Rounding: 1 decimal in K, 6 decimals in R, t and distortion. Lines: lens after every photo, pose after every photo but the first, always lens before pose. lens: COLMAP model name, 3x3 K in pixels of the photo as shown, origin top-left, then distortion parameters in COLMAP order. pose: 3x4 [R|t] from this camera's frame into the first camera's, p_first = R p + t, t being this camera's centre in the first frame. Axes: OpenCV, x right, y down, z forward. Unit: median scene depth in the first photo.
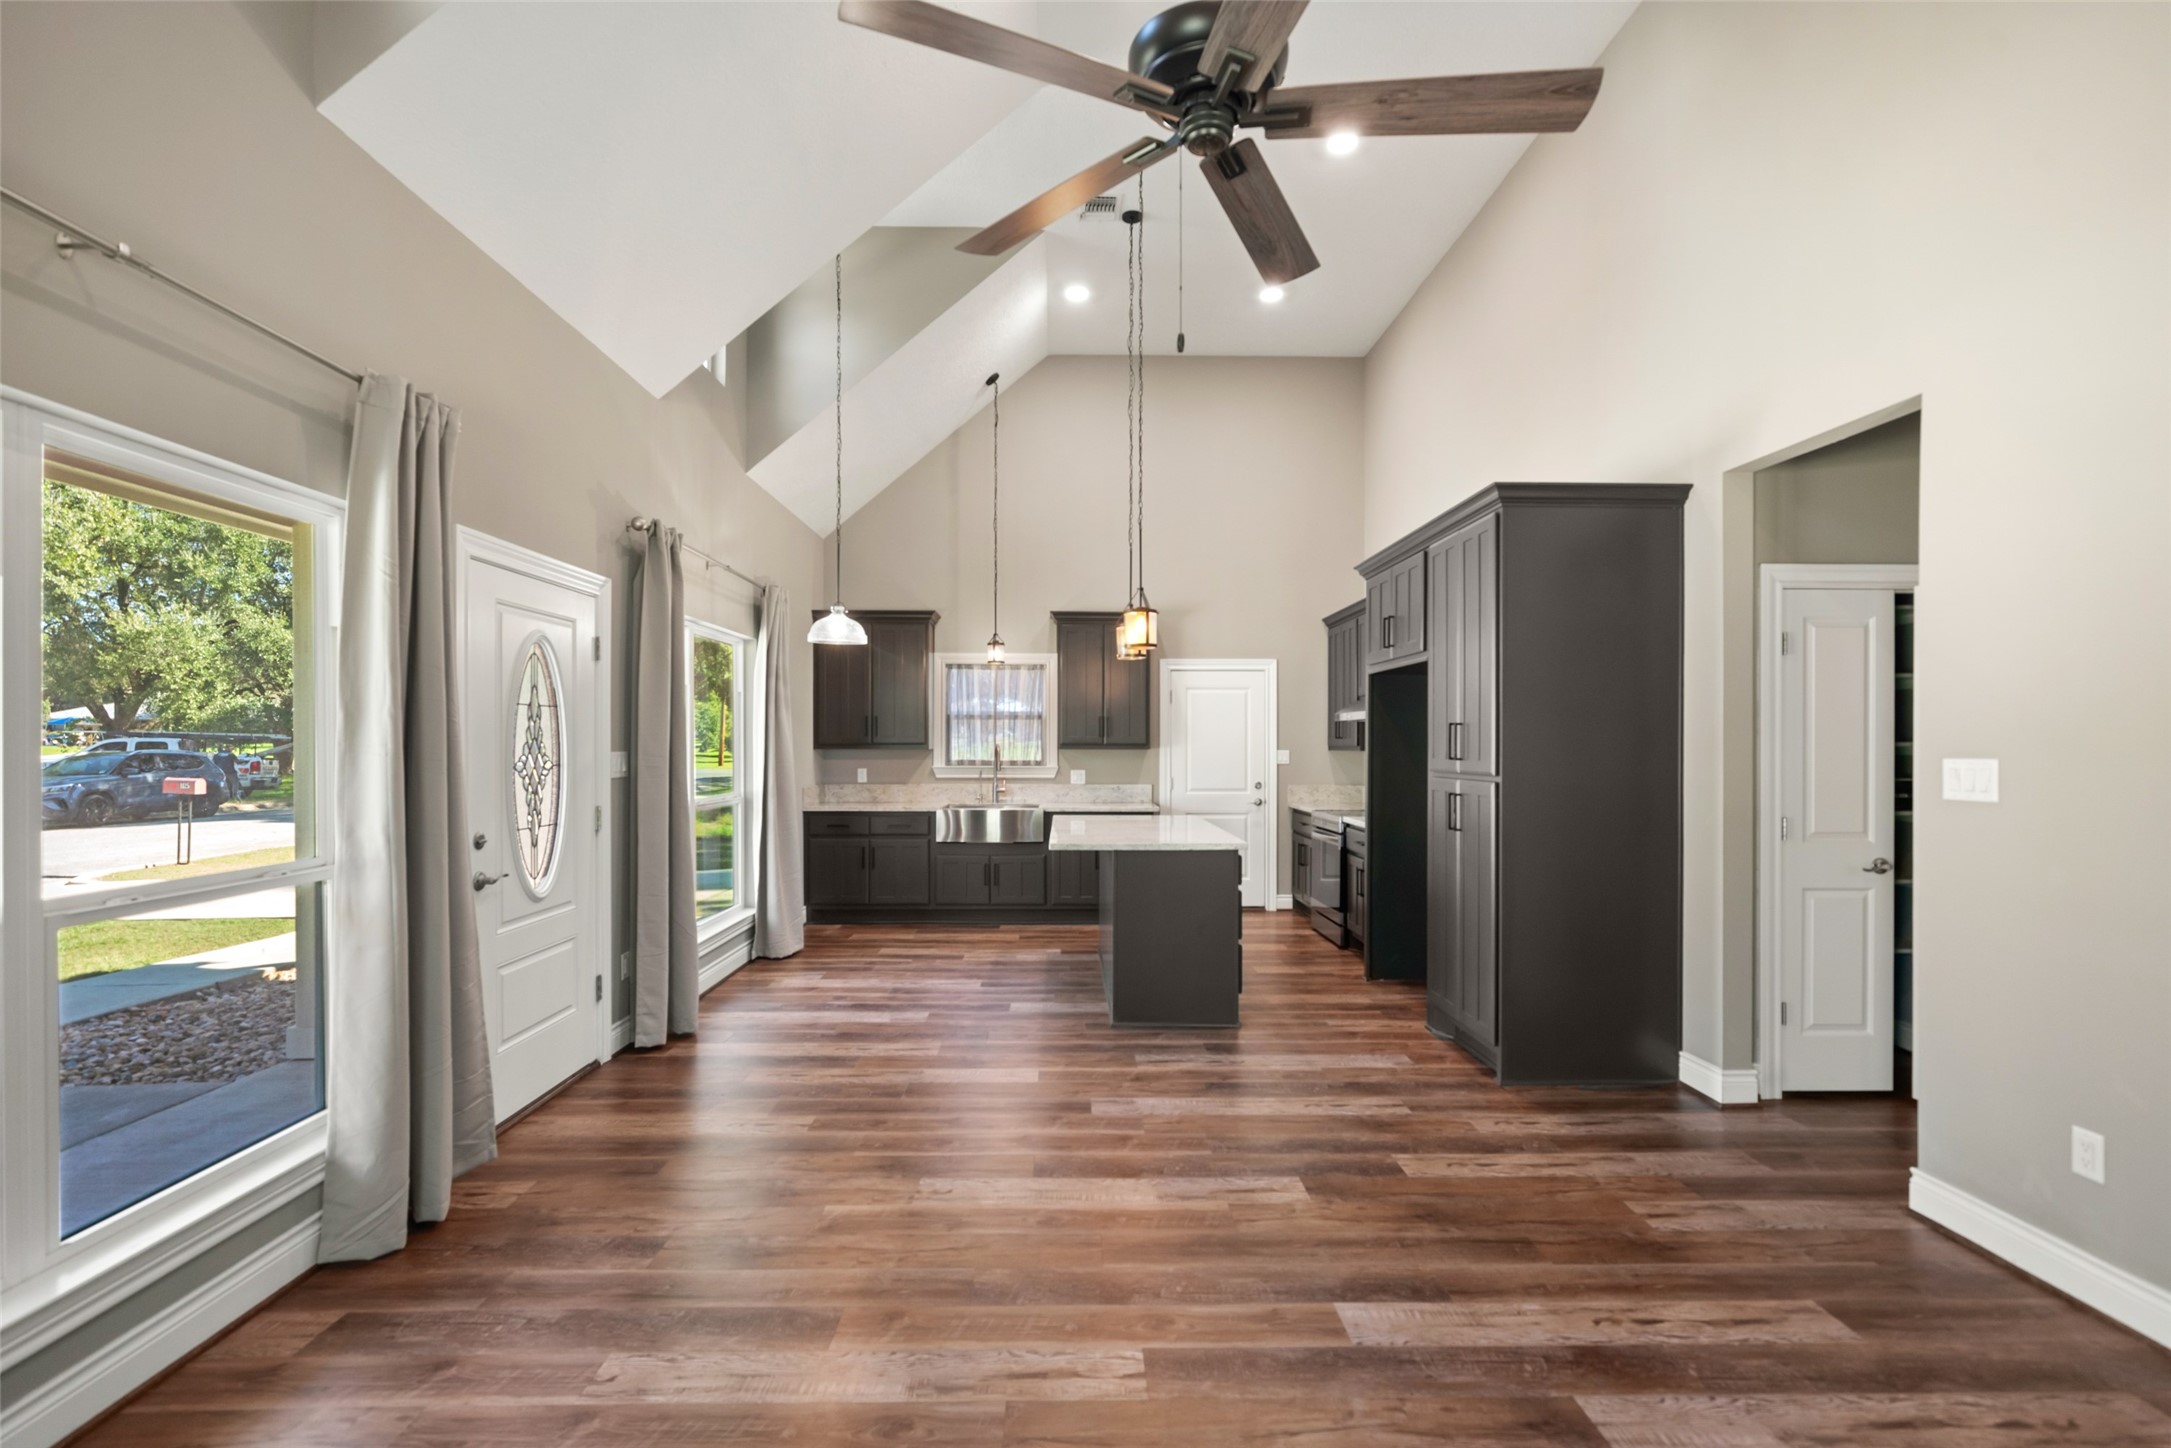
lens RADIAL K [[968.7, 0, 1081.4], [0, 968.7, 743.6], [0, 0, 1]] dist [-0.000142, 0.000485]
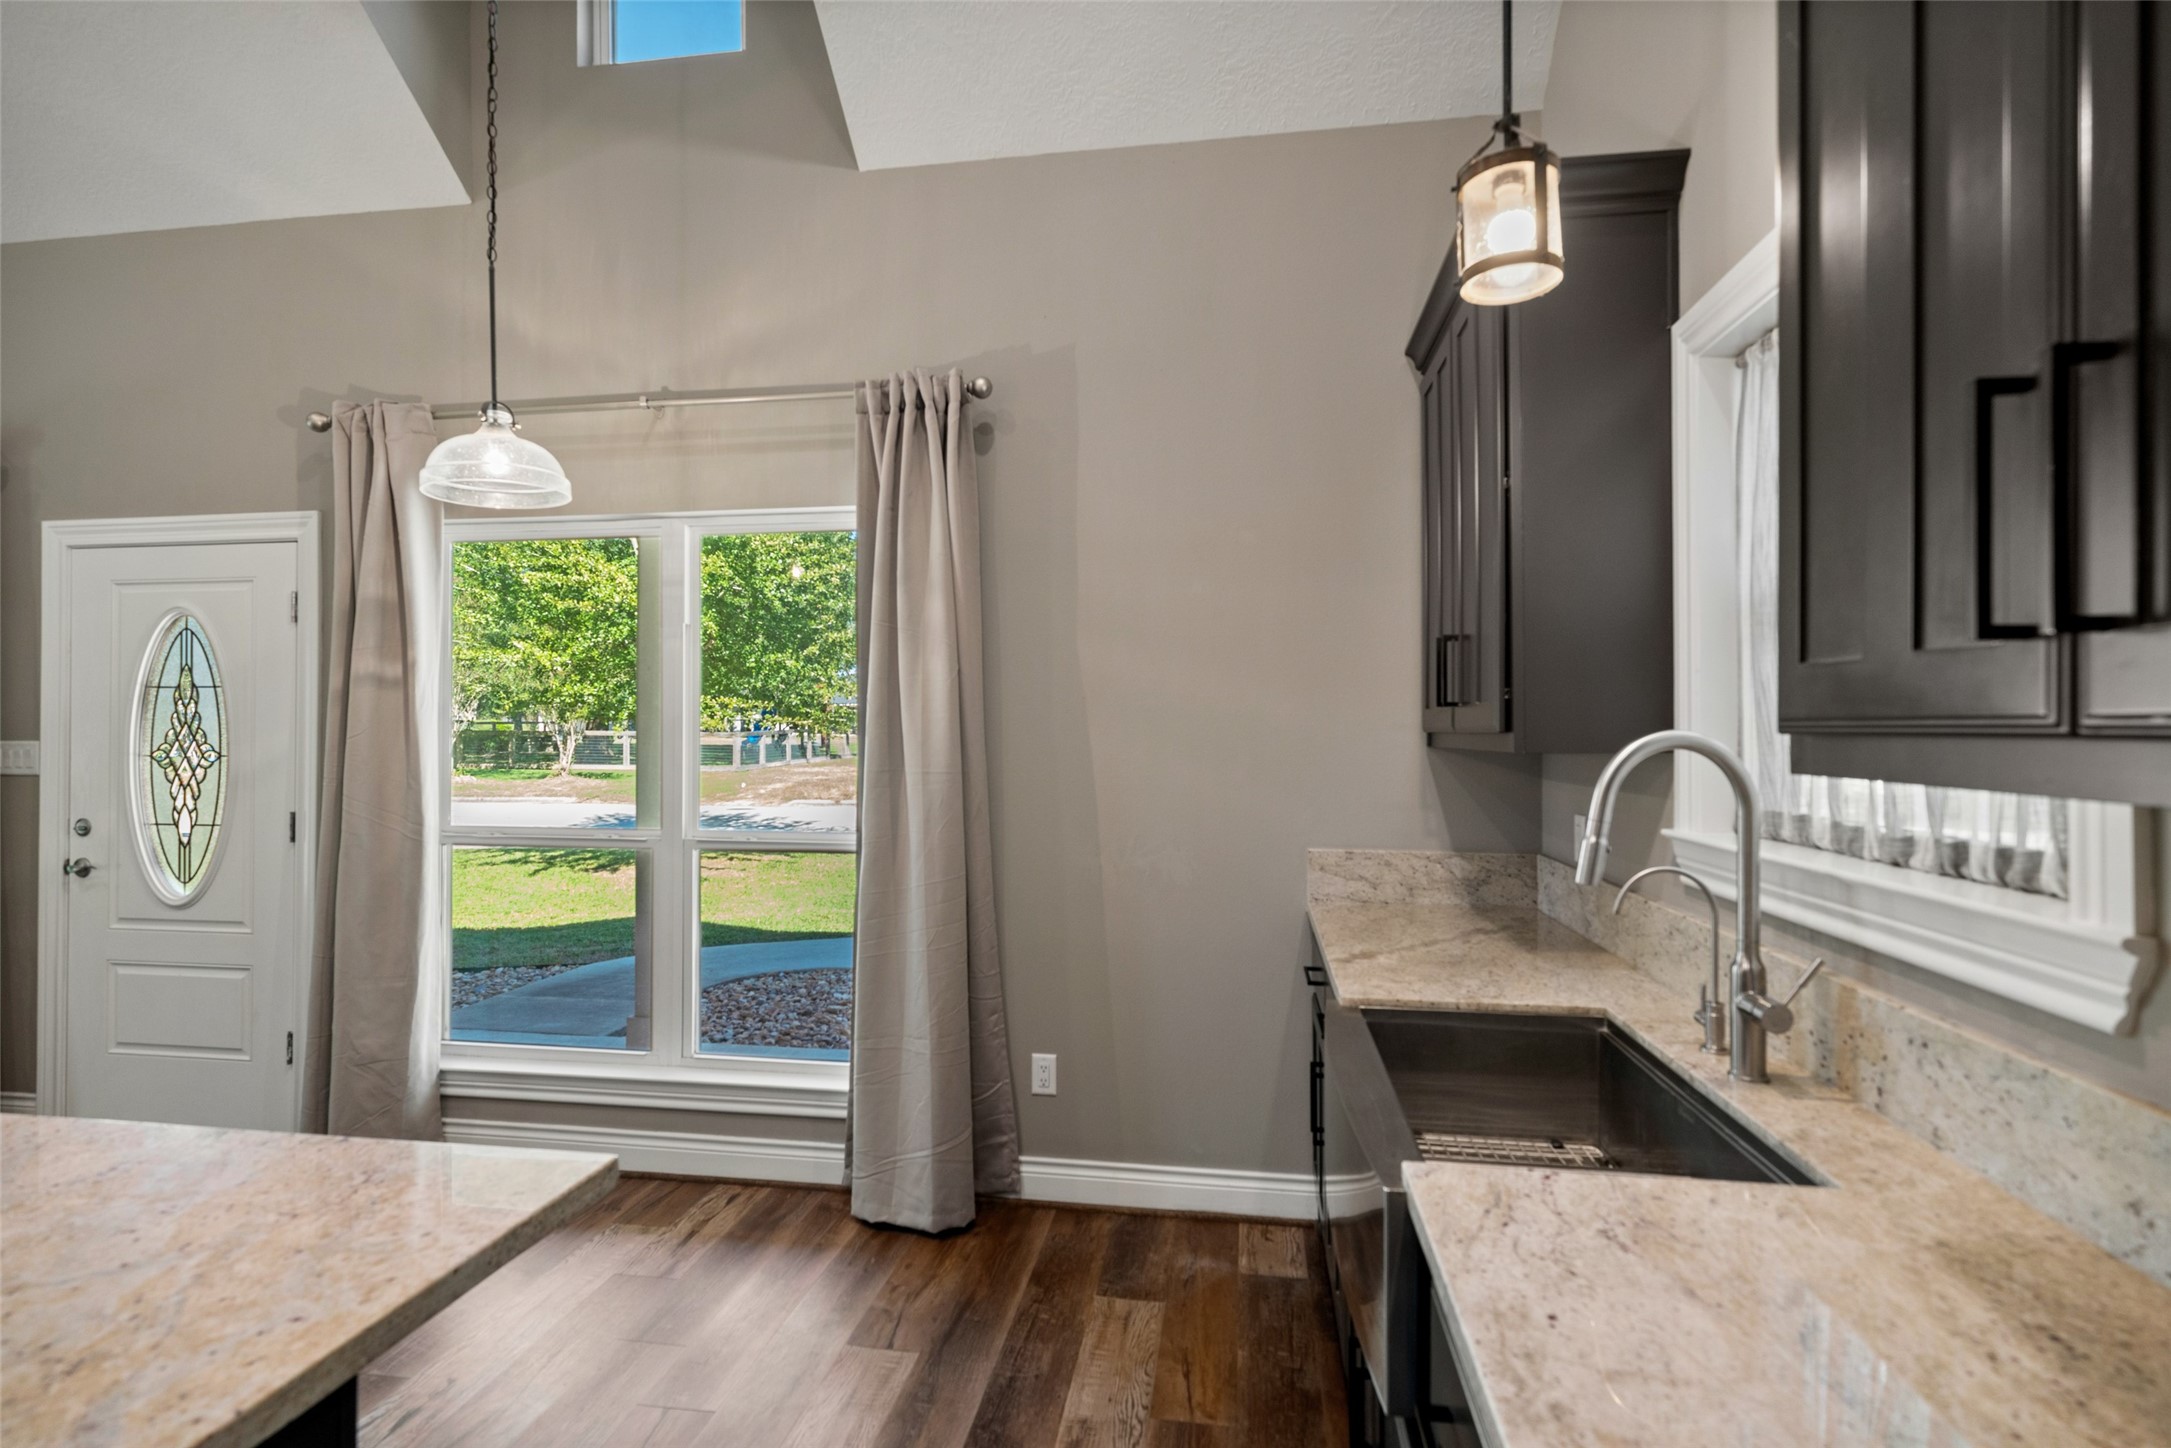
lens RADIAL K [[1057.6, 0, 1083.9], [0, 1057.6, 724.8], [0, 0, 1]] dist [0.000156, 0.001147]
pose [[-0.176680, -0.007701, -0.984238, 0.163625], [-0.000339, 0.999970, -0.007763, 0.001361], [0.984268, -0.001038, -0.176677, 1.314496]]
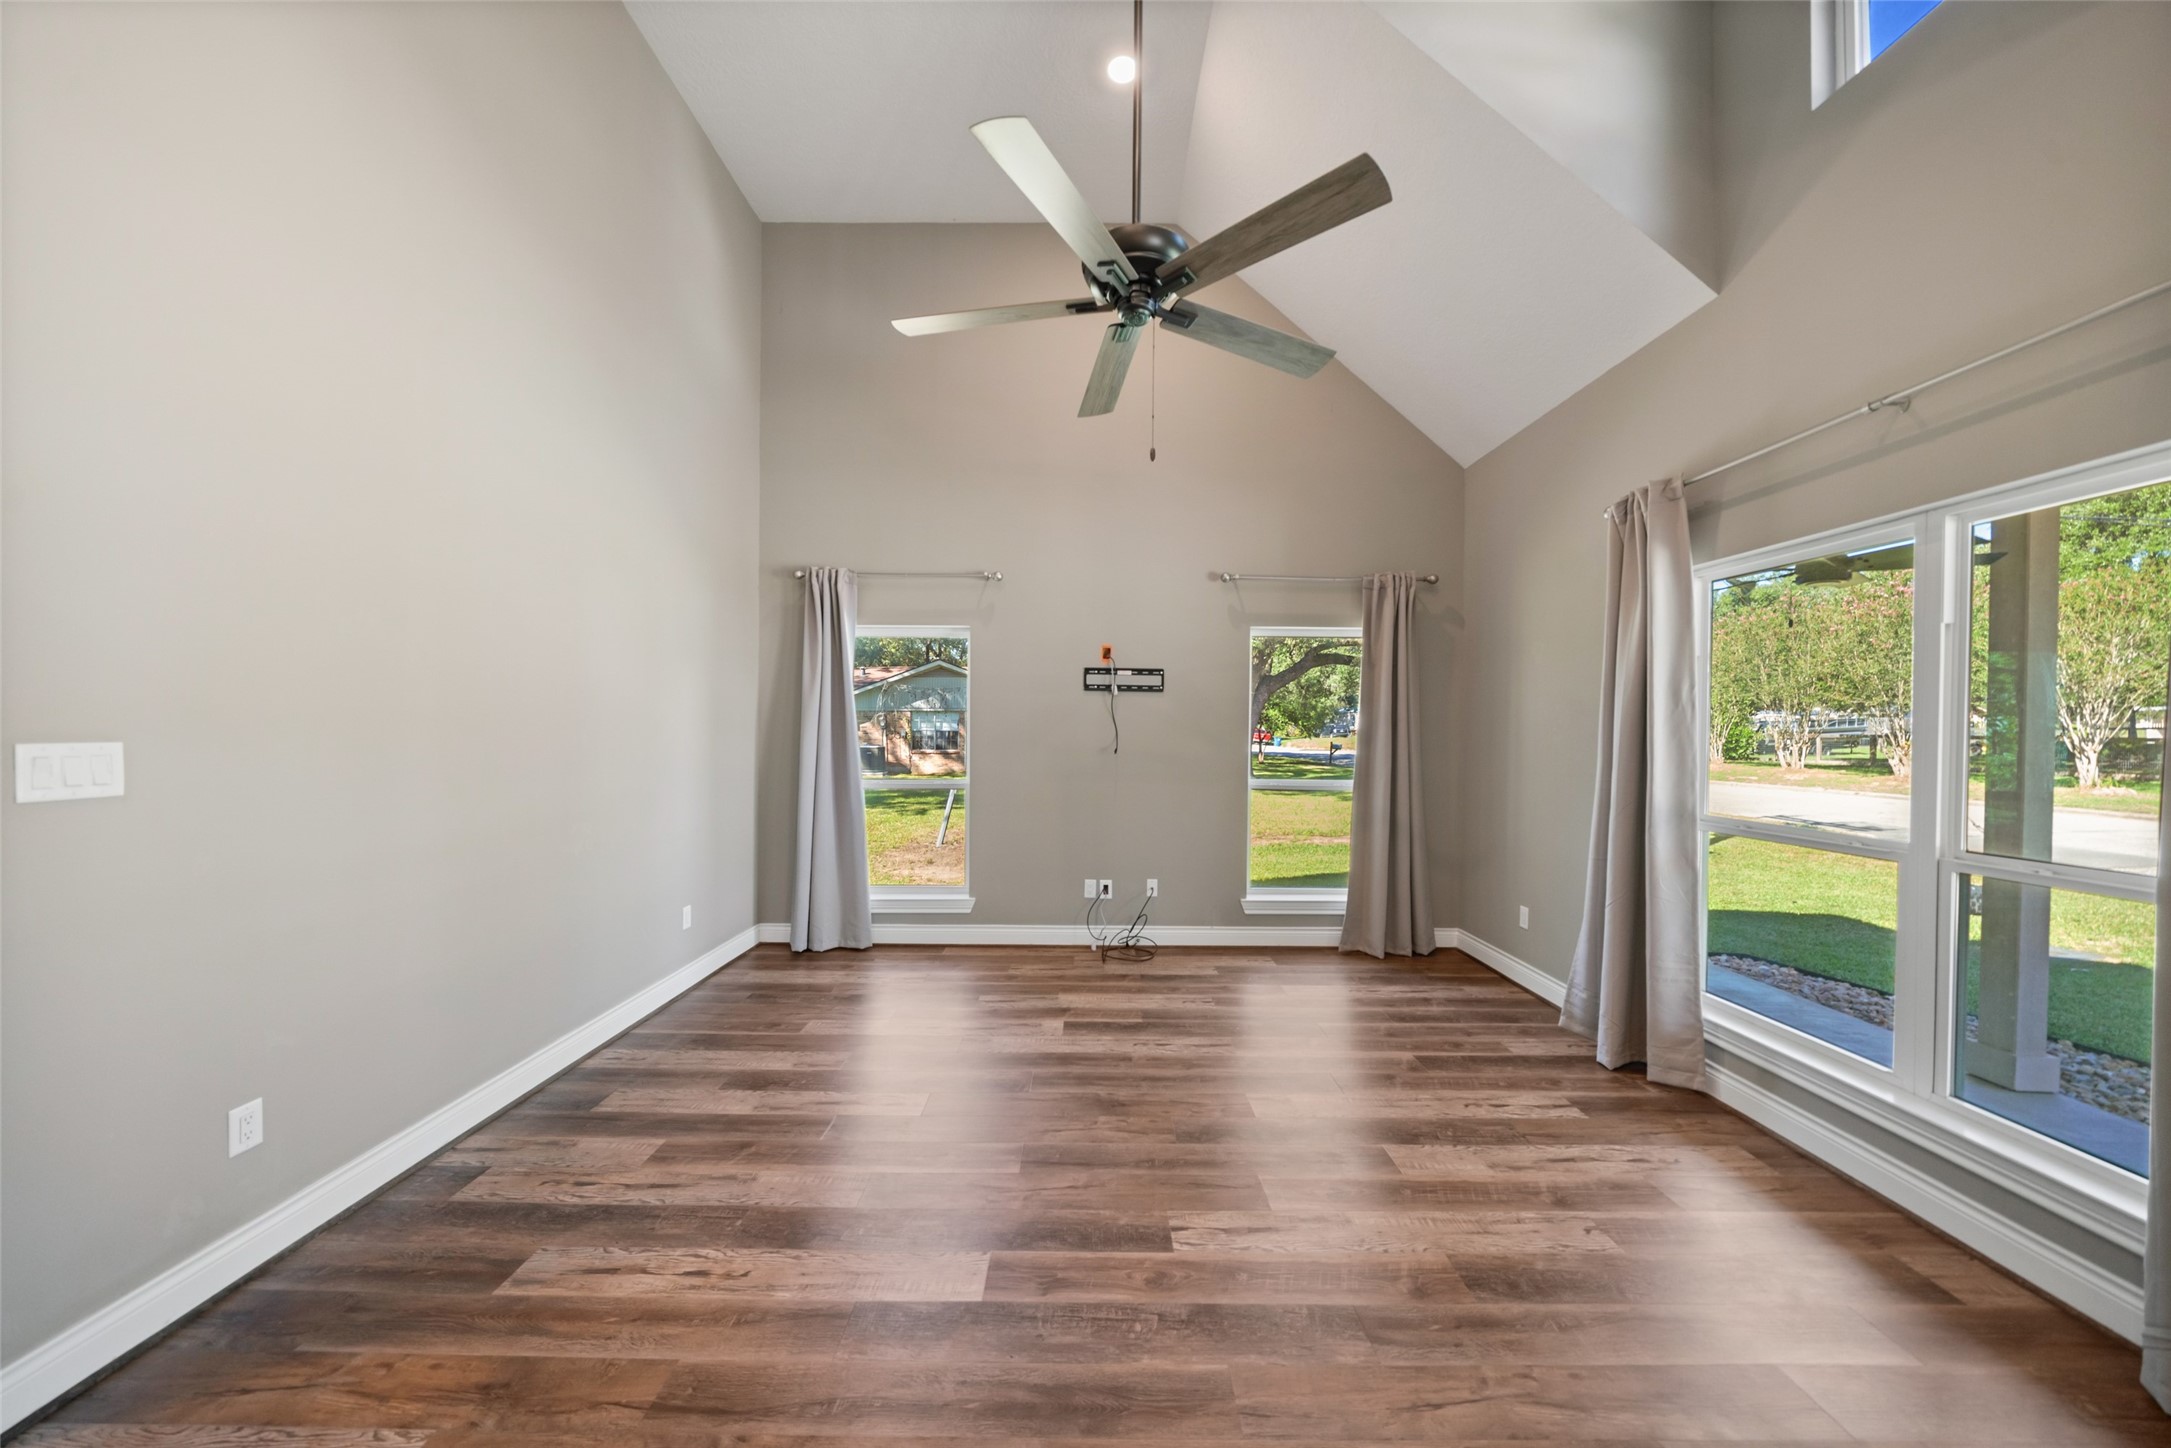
lens RADIAL K [[742.9, 0, 1092.5], [0, 742.9, 736.1], [0, 0, 1]] dist [-0.008462, 0.000711]
pose [[-0.999905, -0.009089, 0.010378, 0.062894], [-0.008991, 0.999914, 0.009501, -0.000515], [-0.010464, 0.009406, -0.999901, 0.751732]]
